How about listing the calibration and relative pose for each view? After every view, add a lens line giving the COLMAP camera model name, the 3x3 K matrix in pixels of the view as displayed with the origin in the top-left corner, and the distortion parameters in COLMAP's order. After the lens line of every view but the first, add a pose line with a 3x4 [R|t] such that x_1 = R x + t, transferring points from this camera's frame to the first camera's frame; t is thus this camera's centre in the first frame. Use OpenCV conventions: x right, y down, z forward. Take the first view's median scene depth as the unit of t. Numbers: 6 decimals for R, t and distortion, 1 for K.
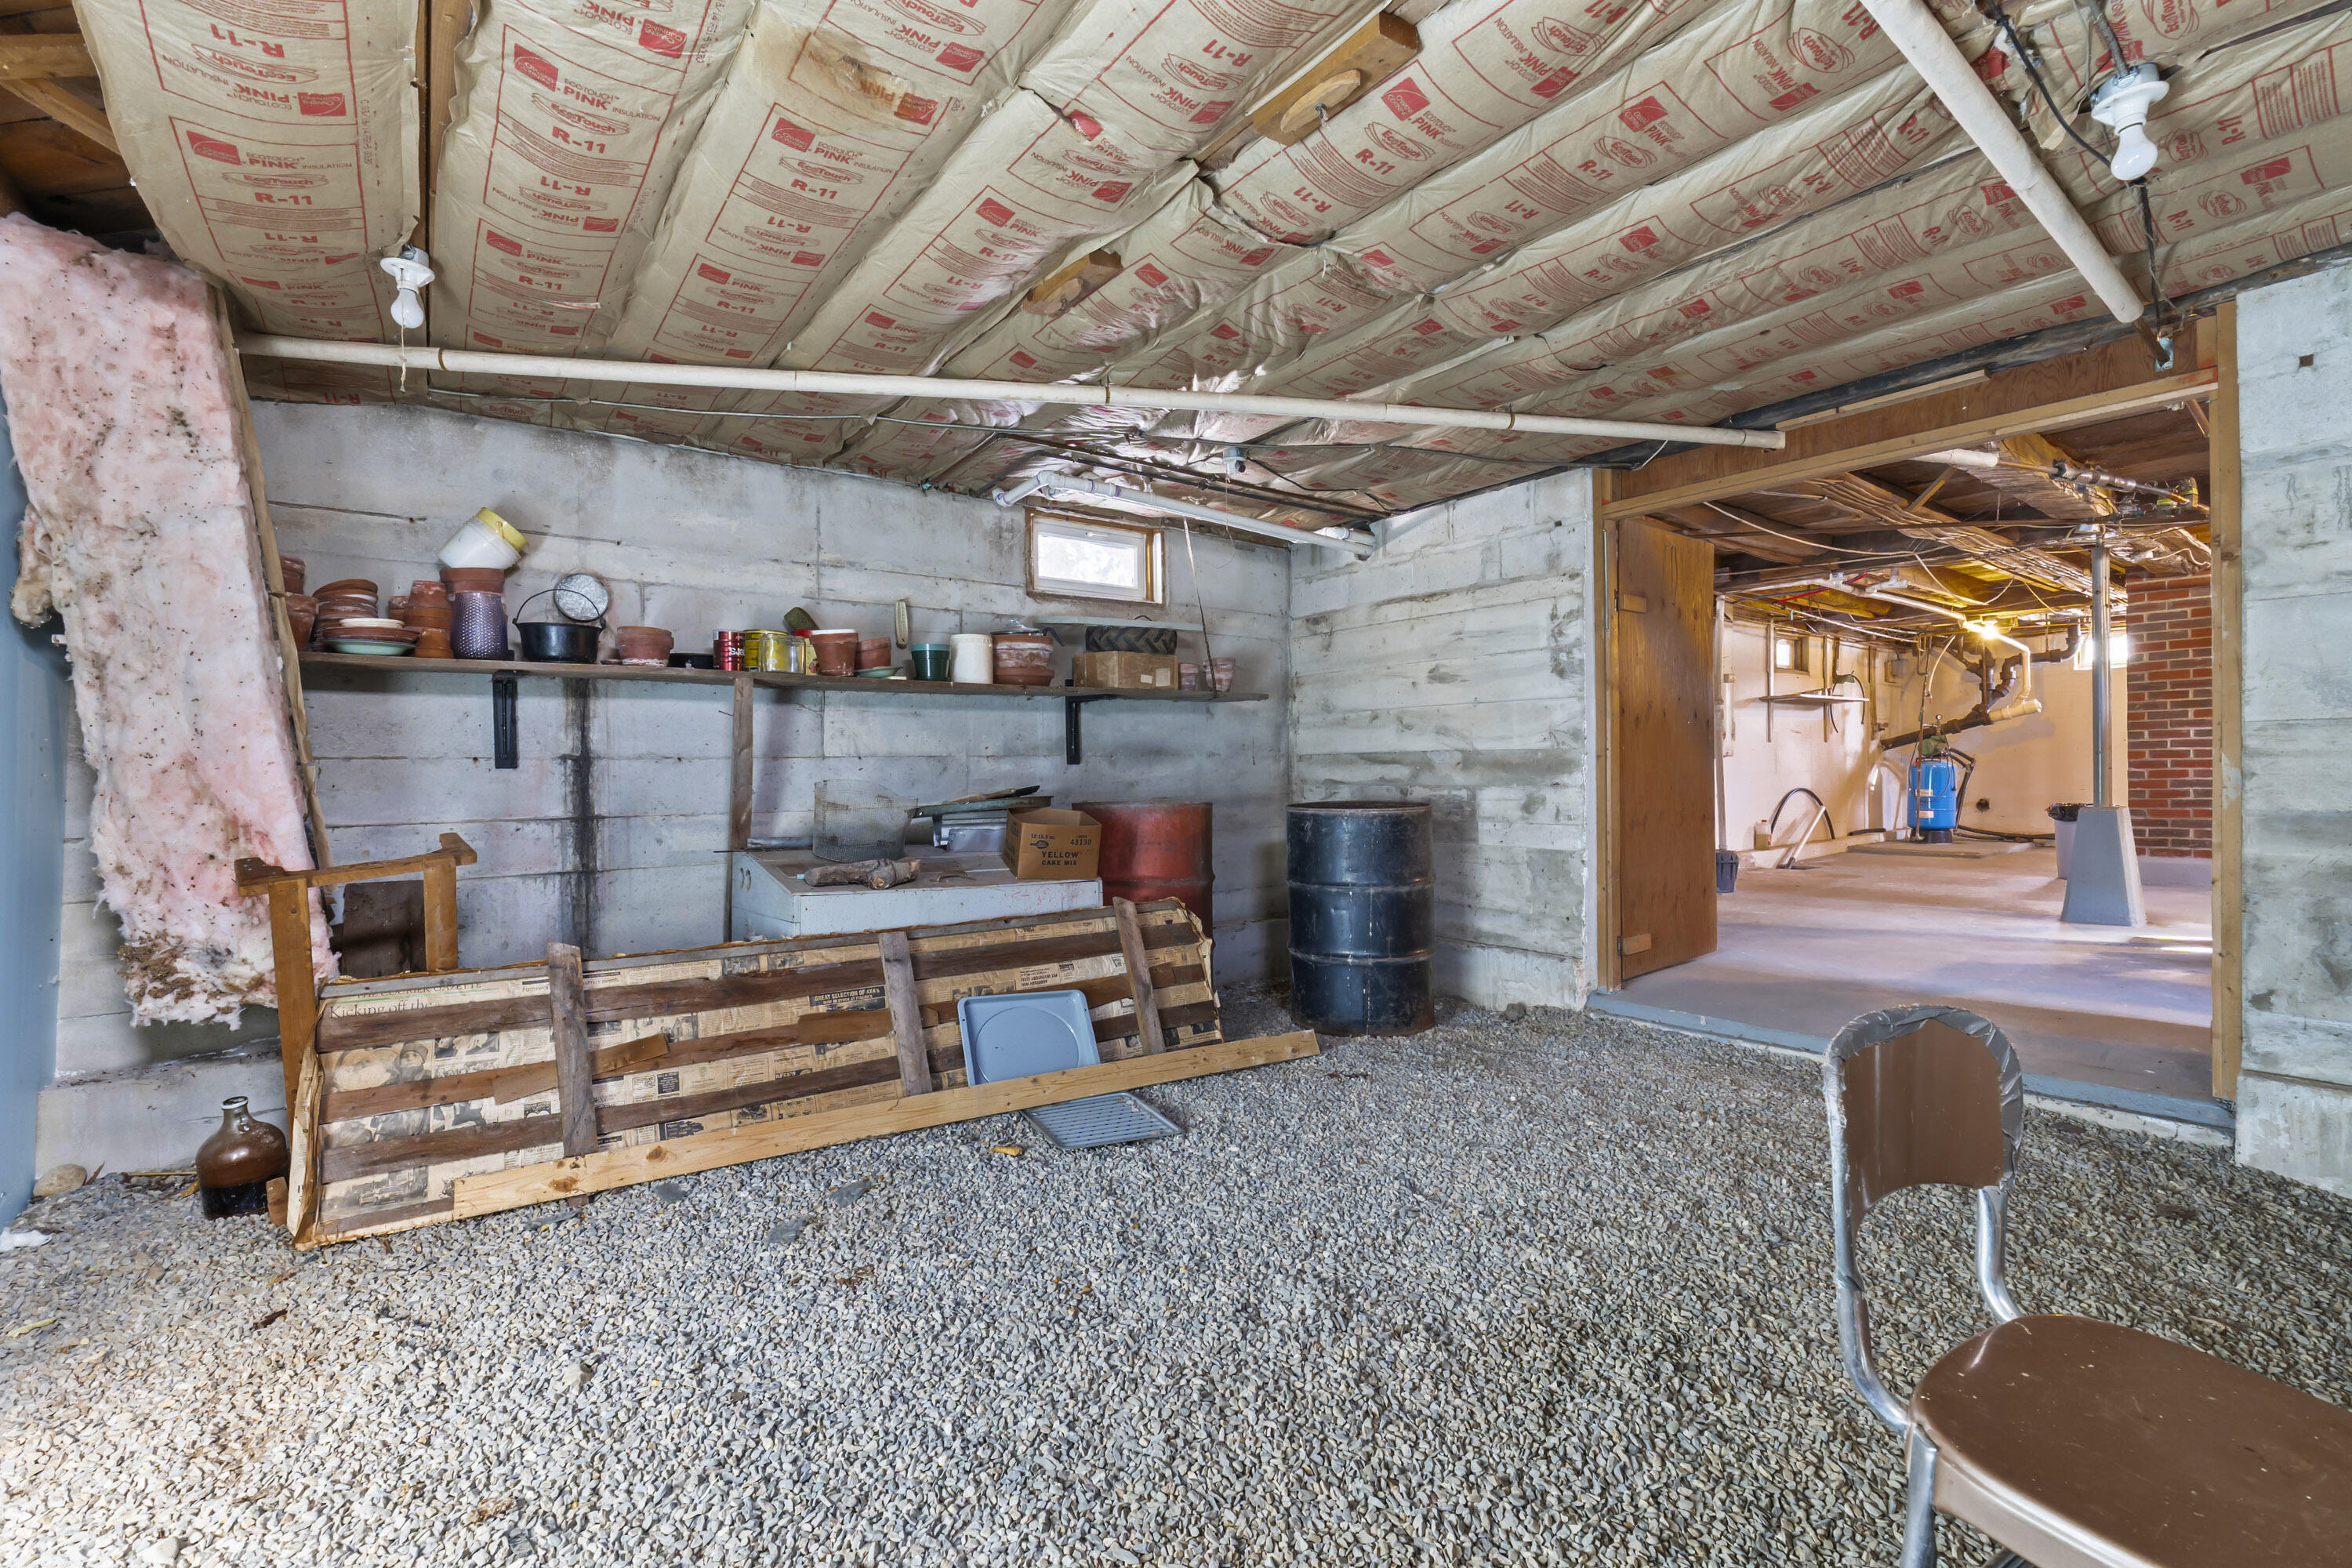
lens RADIAL K [[991.3, 0, 1178.1], [0, 991.3, 774.1], [0, 0, 1]] dist [-0.000412, -0.000085]
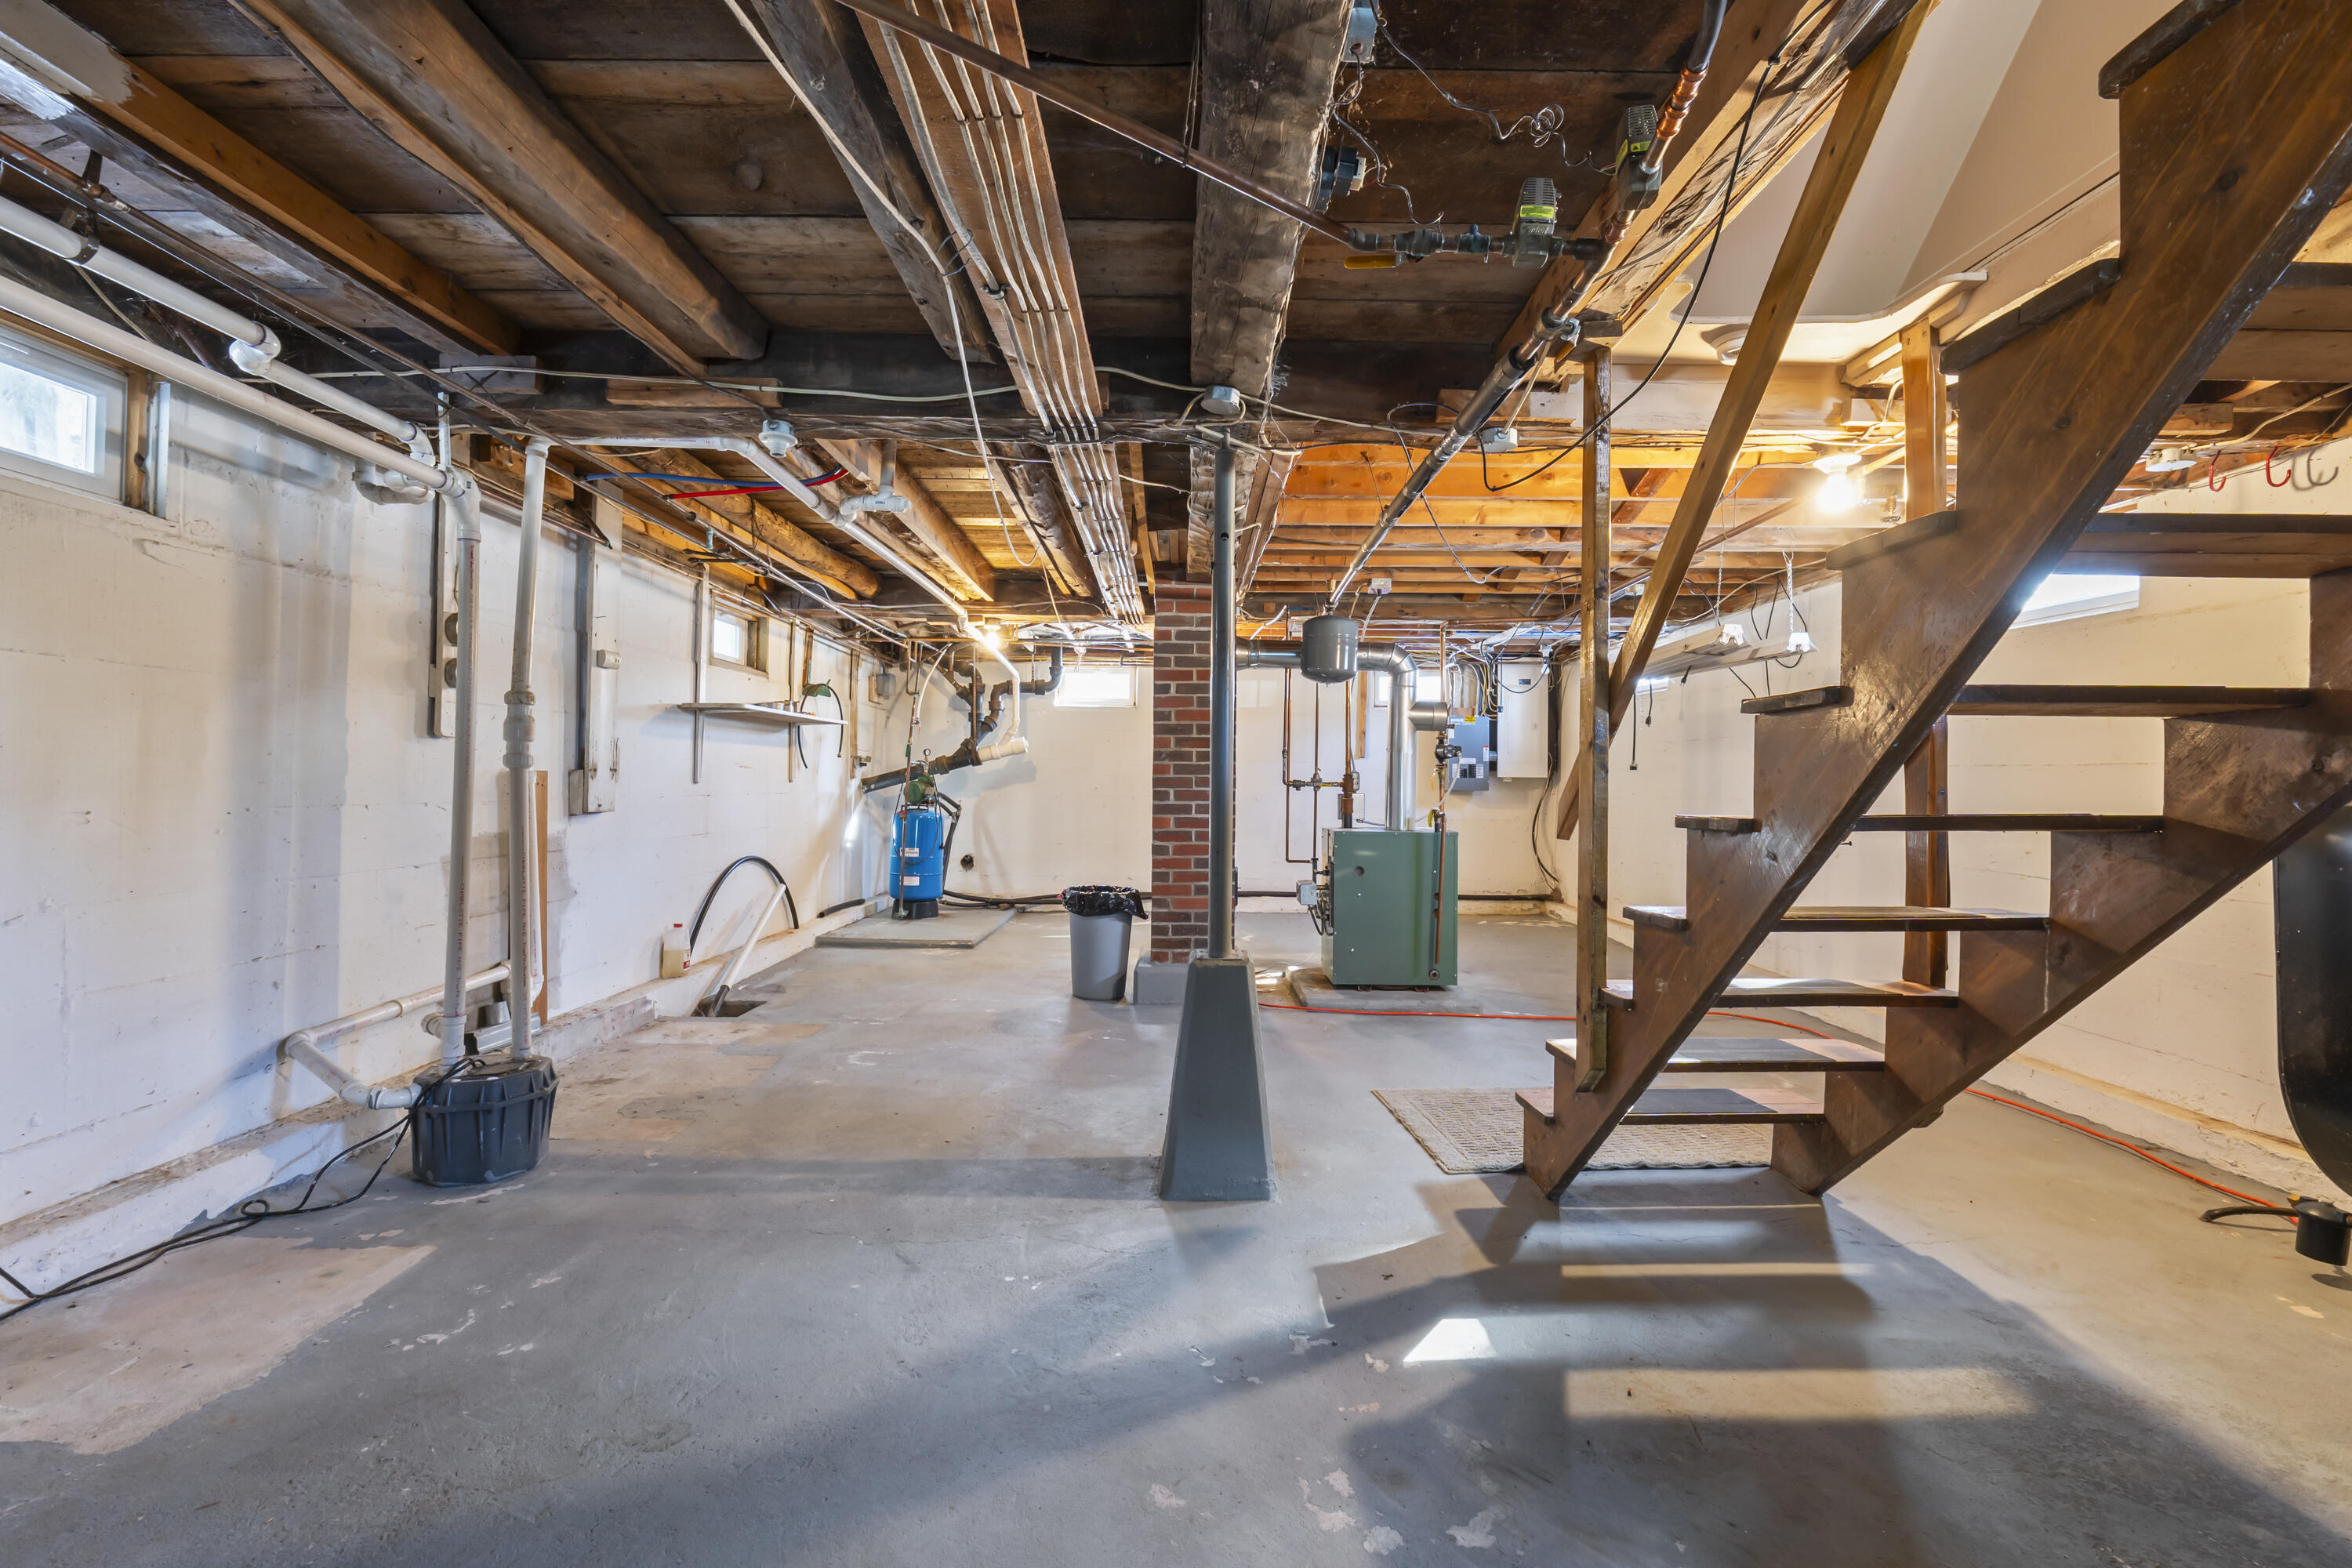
lens RADIAL K [[991.3, 0, 1178.1], [0, 991.3, 774.1], [0, 0, 1]] dist [-0.000412, -0.000085]
pose [[0.604675, 0.028824, 0.795950, 0.280844], [-0.017411, 0.999584, -0.022972, -0.027056], [-0.796282, 0.000033, 0.604926, 0.389998]]
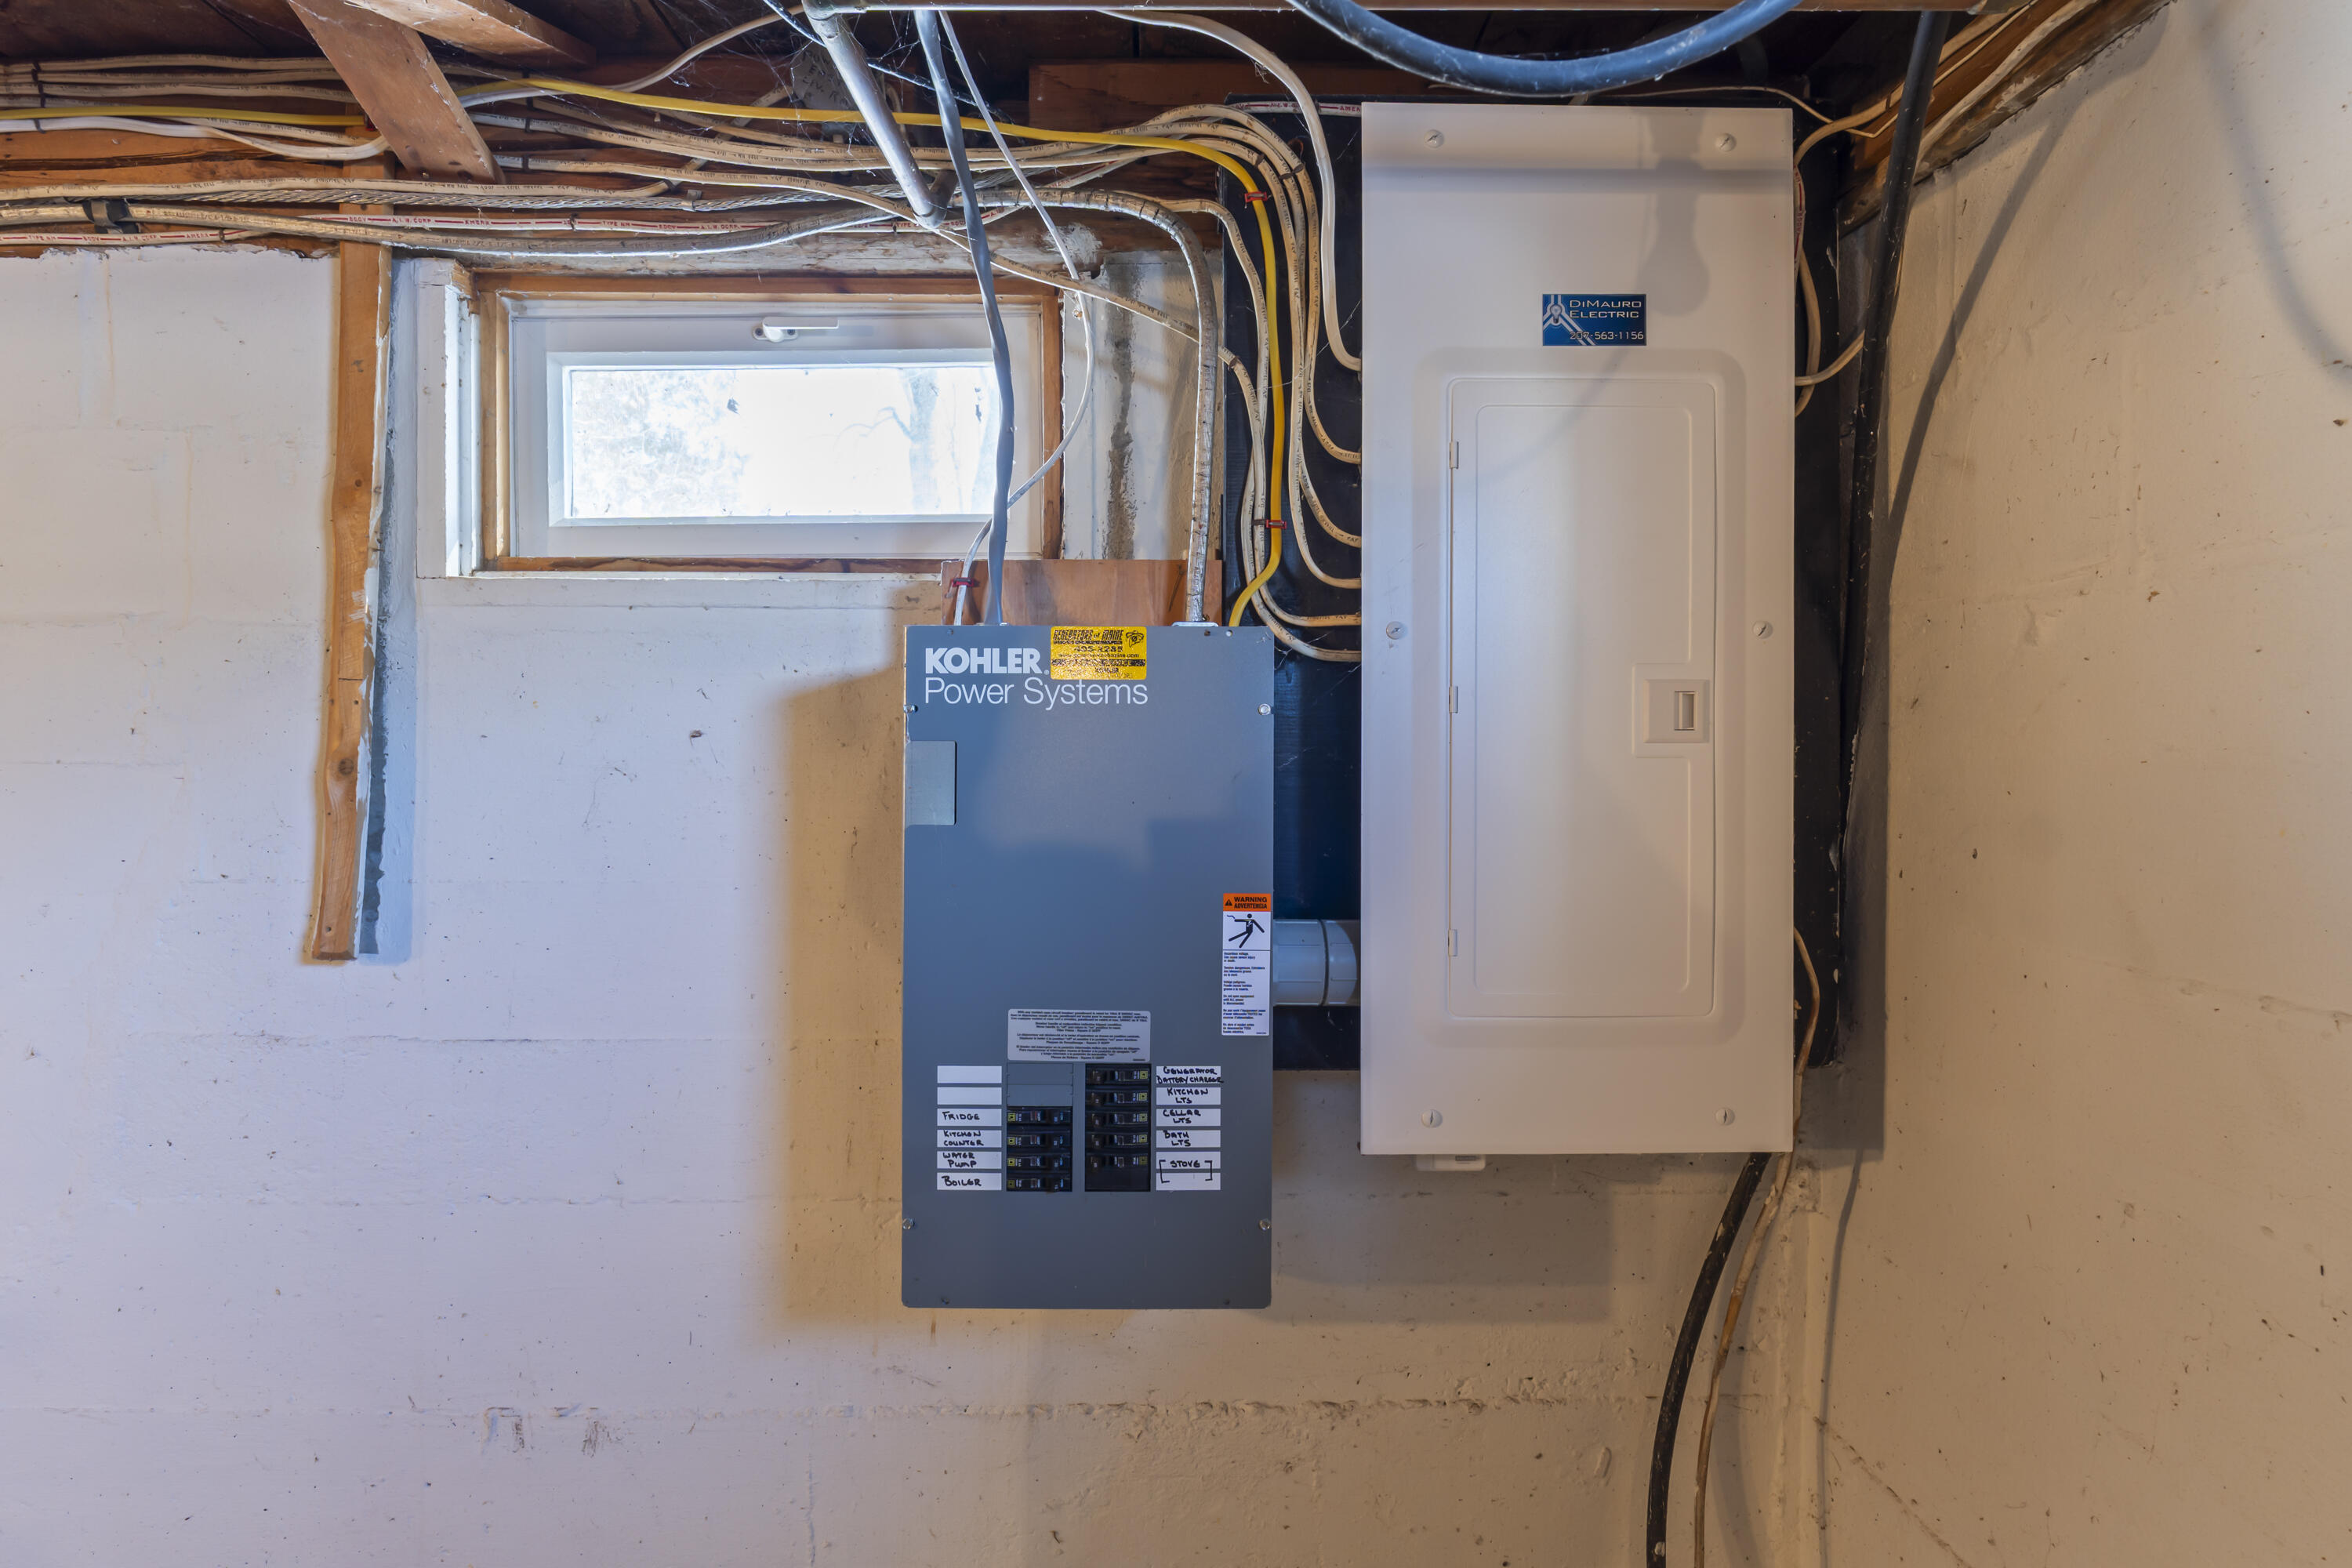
lens RADIAL K [[1200.9, 0, 1176.0], [0, 1200.9, 784.0], [0, 0, 1]] dist [-0.000579, -0.000125]
pose [[0.589281, 0.010453, 0.807860, 1.019861], [-0.004858, 0.999944, -0.009395, -0.084031], [-0.807913, 0.001611, 0.589299, 0.632378]]
